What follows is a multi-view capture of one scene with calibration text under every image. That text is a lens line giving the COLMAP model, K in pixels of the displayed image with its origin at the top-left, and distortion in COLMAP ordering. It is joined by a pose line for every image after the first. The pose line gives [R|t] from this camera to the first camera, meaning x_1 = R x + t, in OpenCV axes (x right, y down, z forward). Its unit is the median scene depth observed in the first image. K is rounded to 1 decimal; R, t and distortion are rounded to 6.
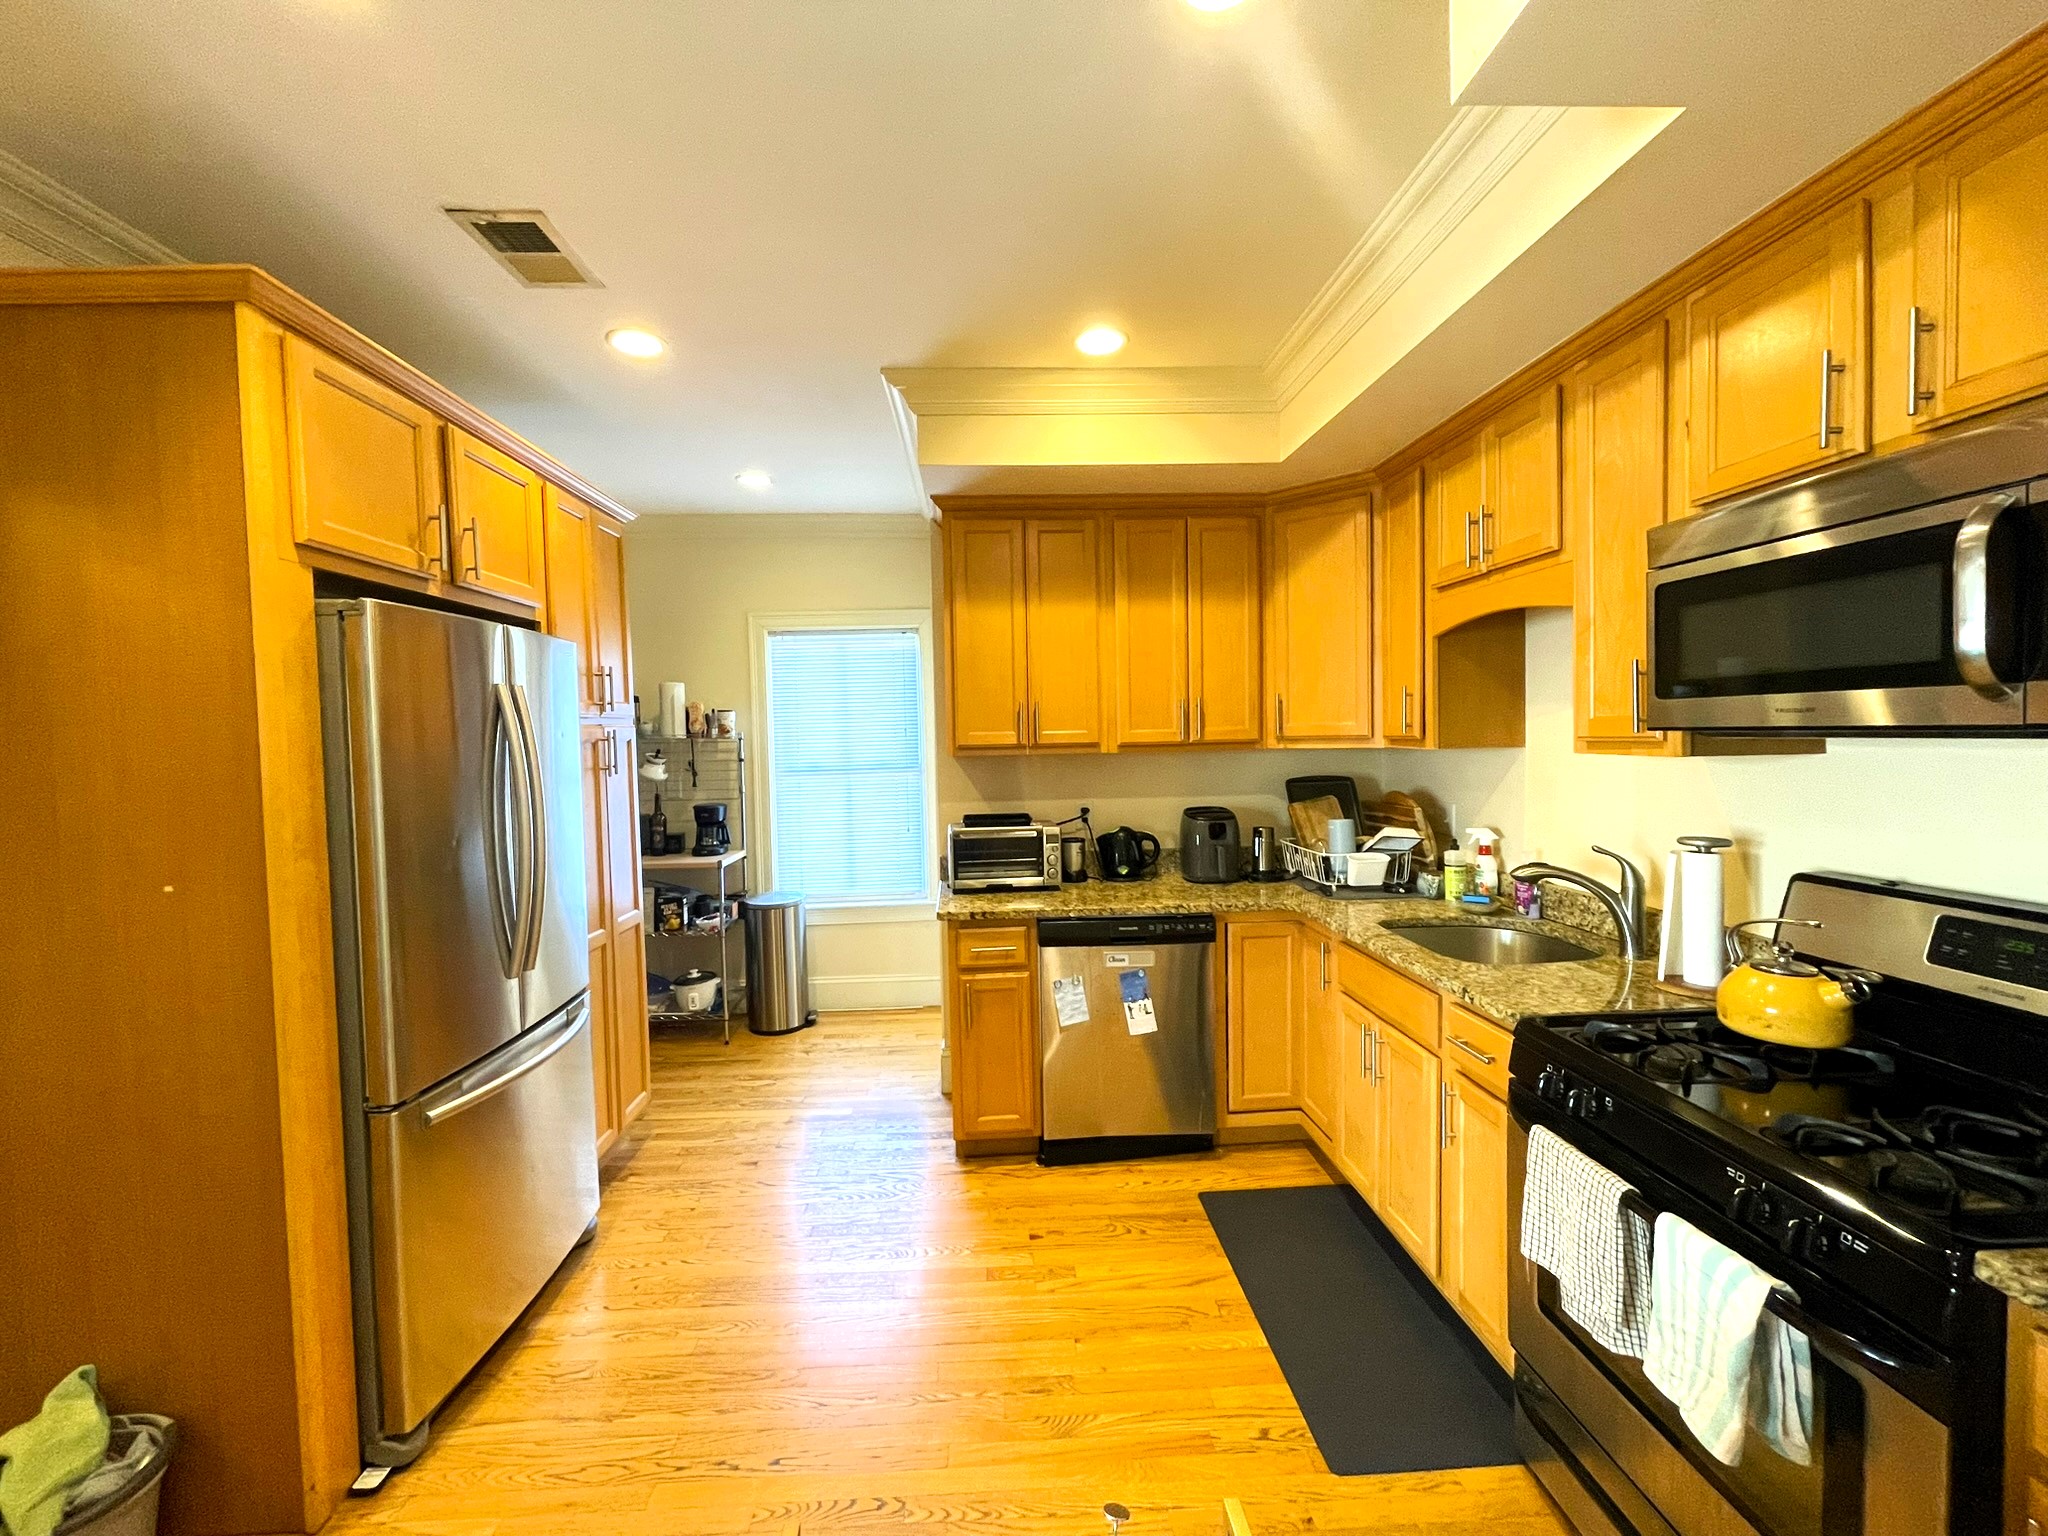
lens RADIAL K [[831.9, 0, 1008.5], [0, 831.9, 758.9], [0, 0, 1]] dist [-0.000736, -0.000948]
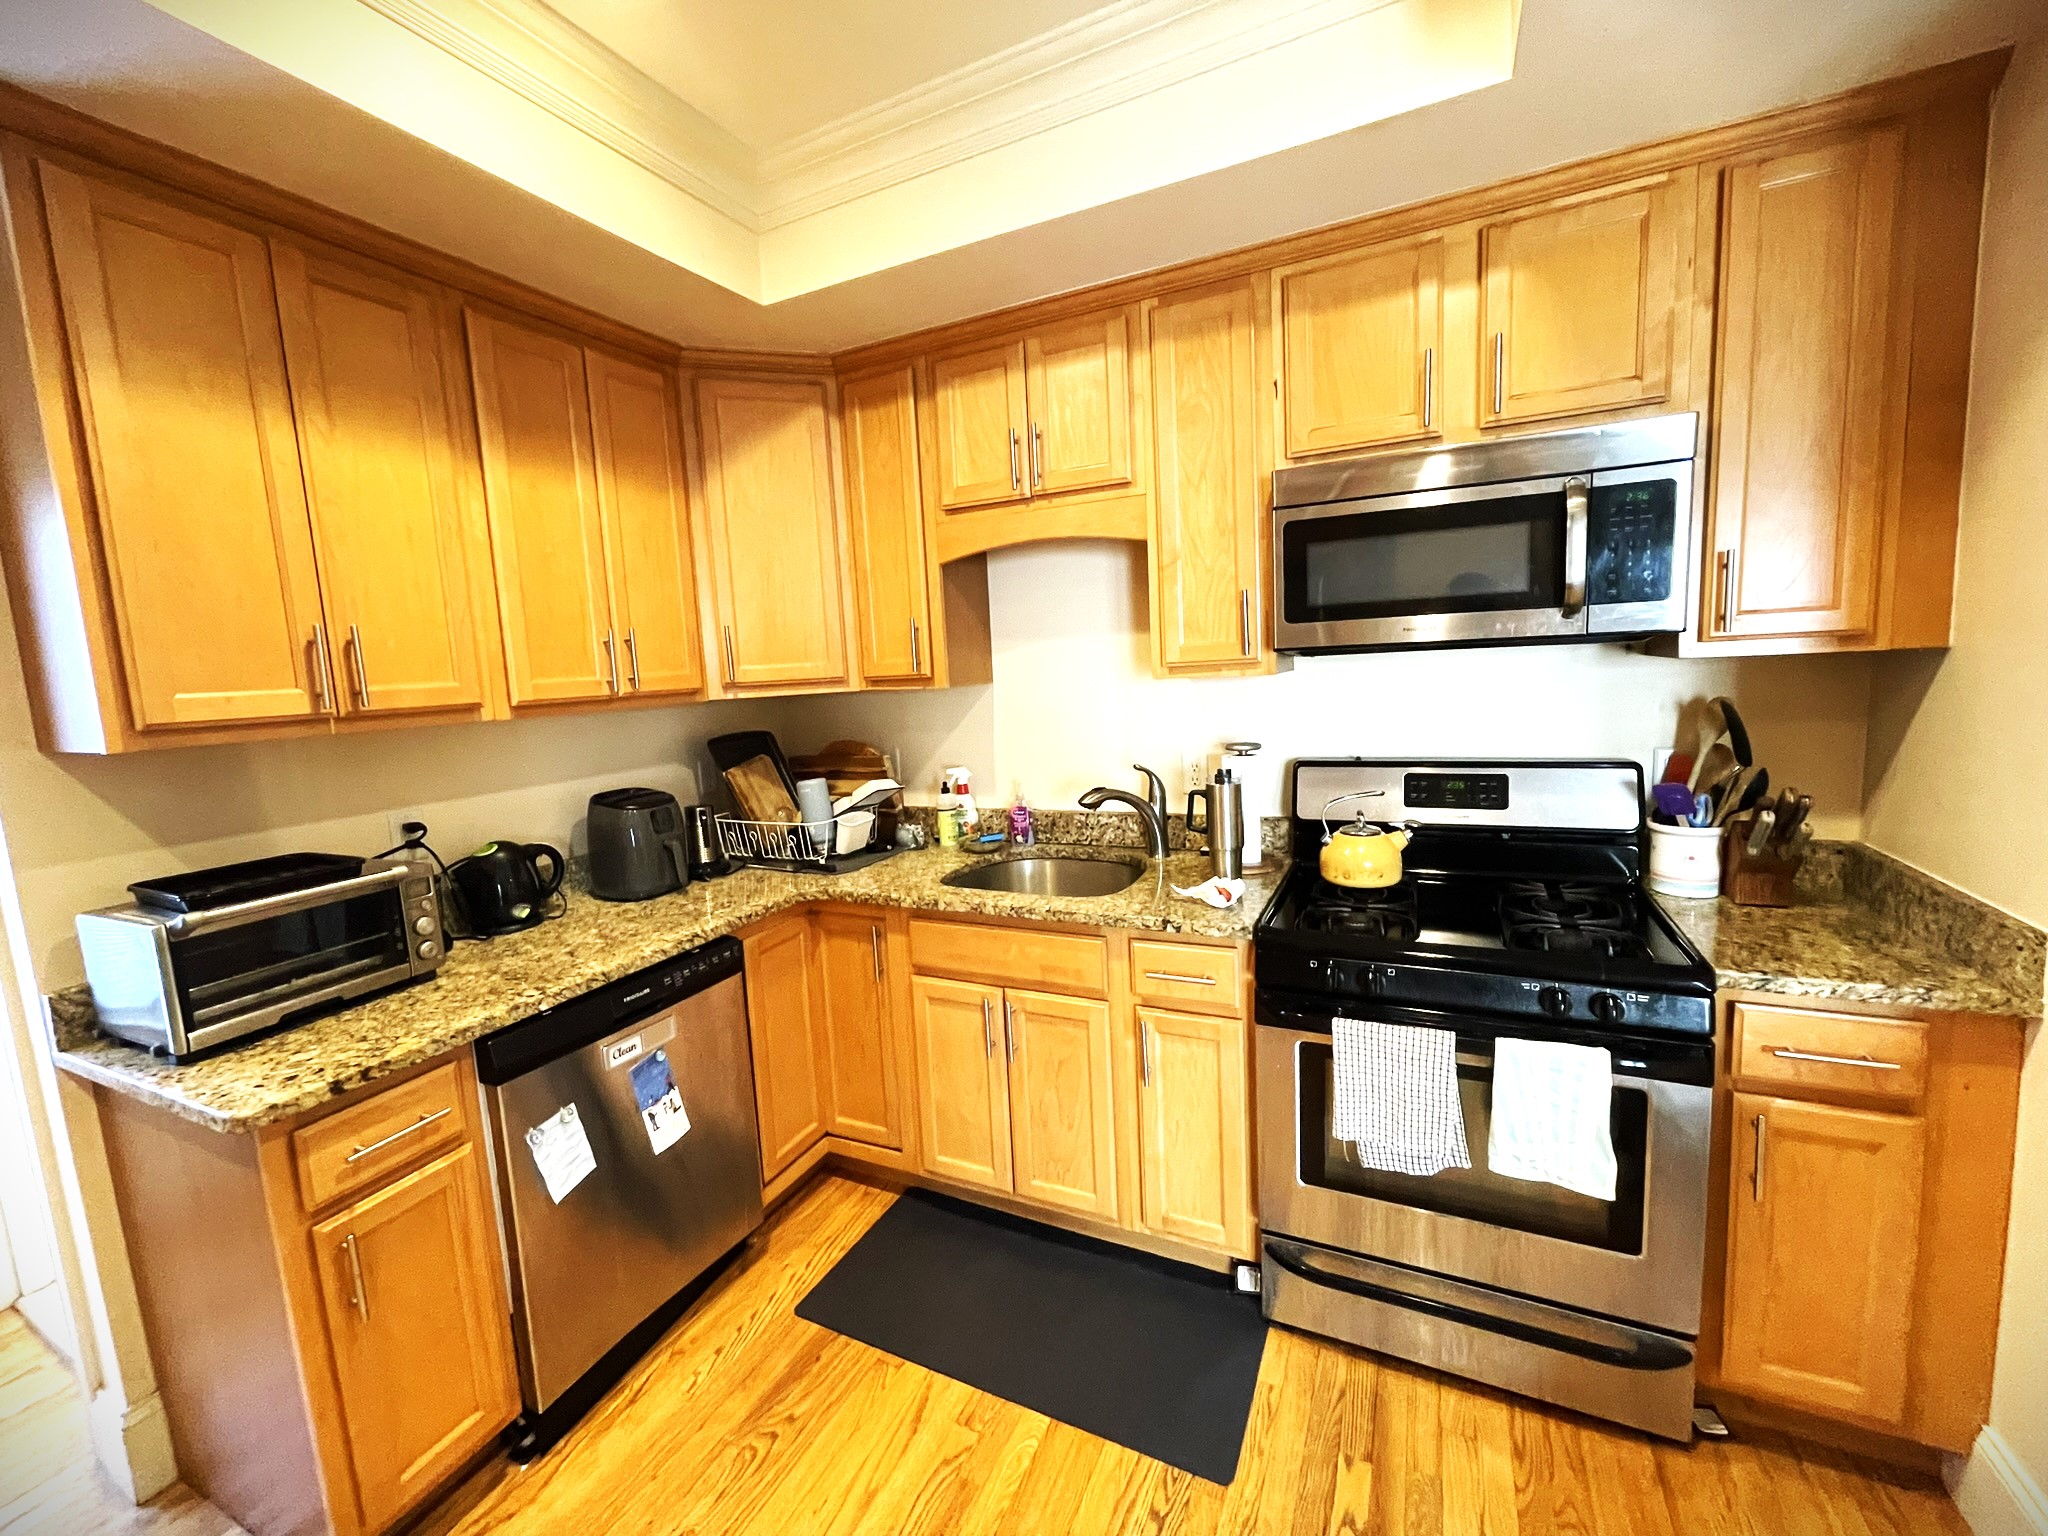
lens RADIAL K [[831.9, 0, 1022.6], [0, 831.9, 761.4], [0, 0, 1]] dist [-0.000736, -0.000948]
pose [[0.477855, -0.110885, 0.871412, -0.274693], [0.068627, 0.993681, 0.088811, -0.006455], [-0.875754, 0.017364, 0.482445, 0.502939]]
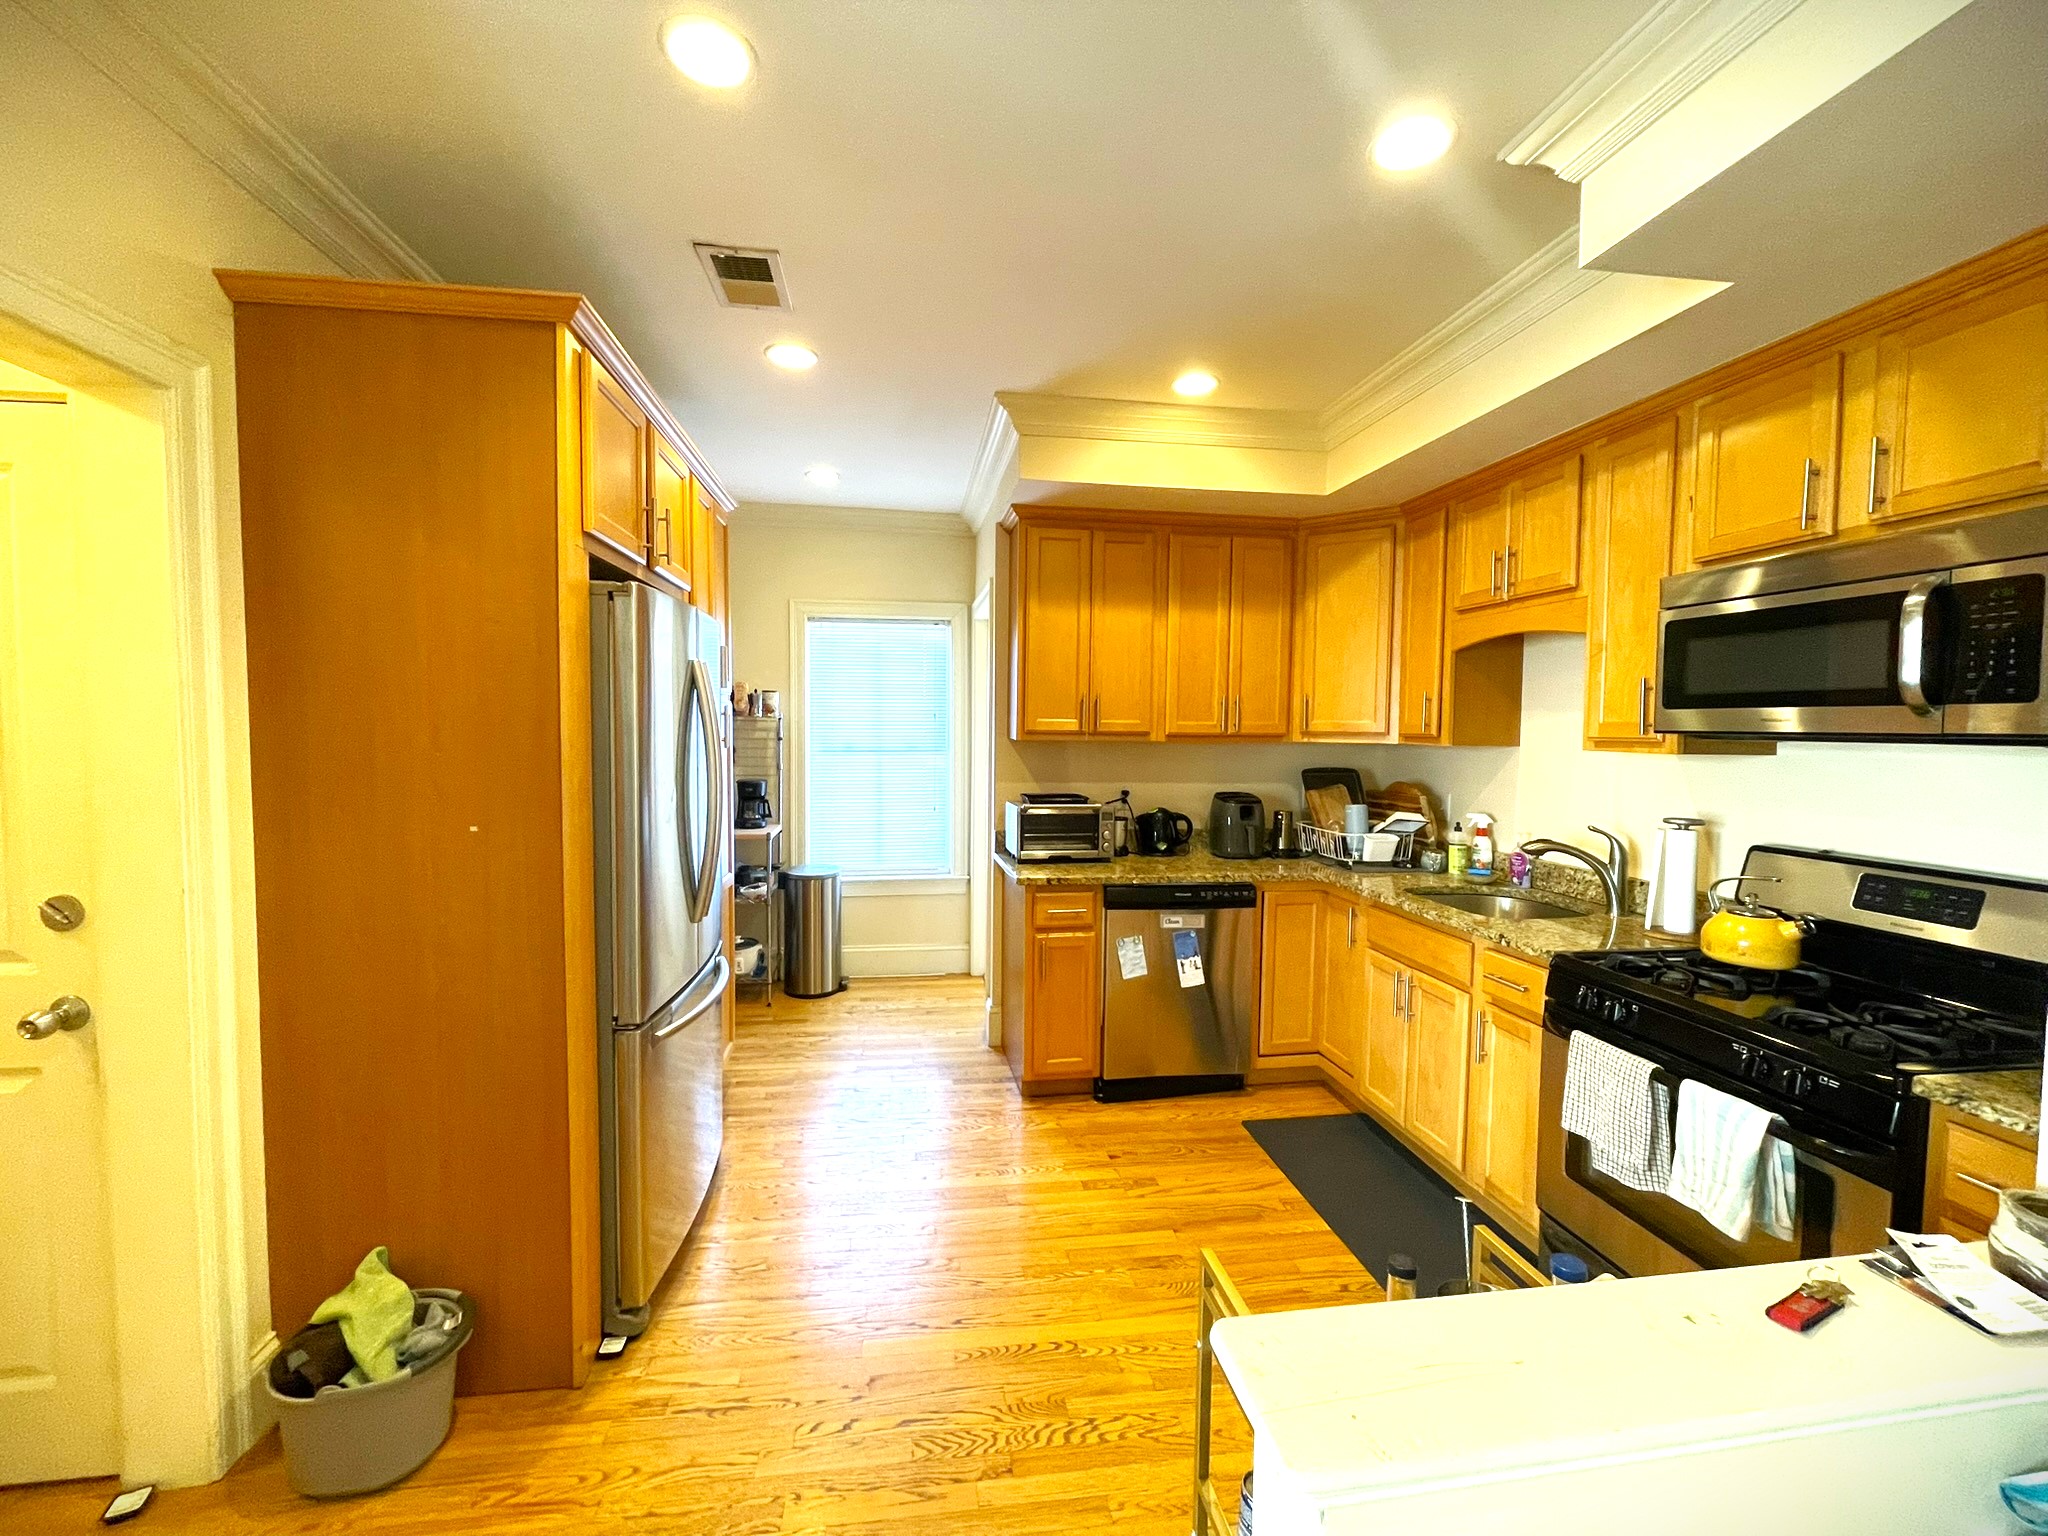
lens RADIAL K [[831.9, 0, 1008.3], [0, 831.9, 758.2], [0, 0, 1]] dist [-0.000736, -0.000948]
pose [[0.994953, 0.029394, 0.095942, -0.239316], [-0.030174, 0.999522, 0.006692, 0.017965], [-0.095699, -0.009553, 0.995364, -0.130613]]
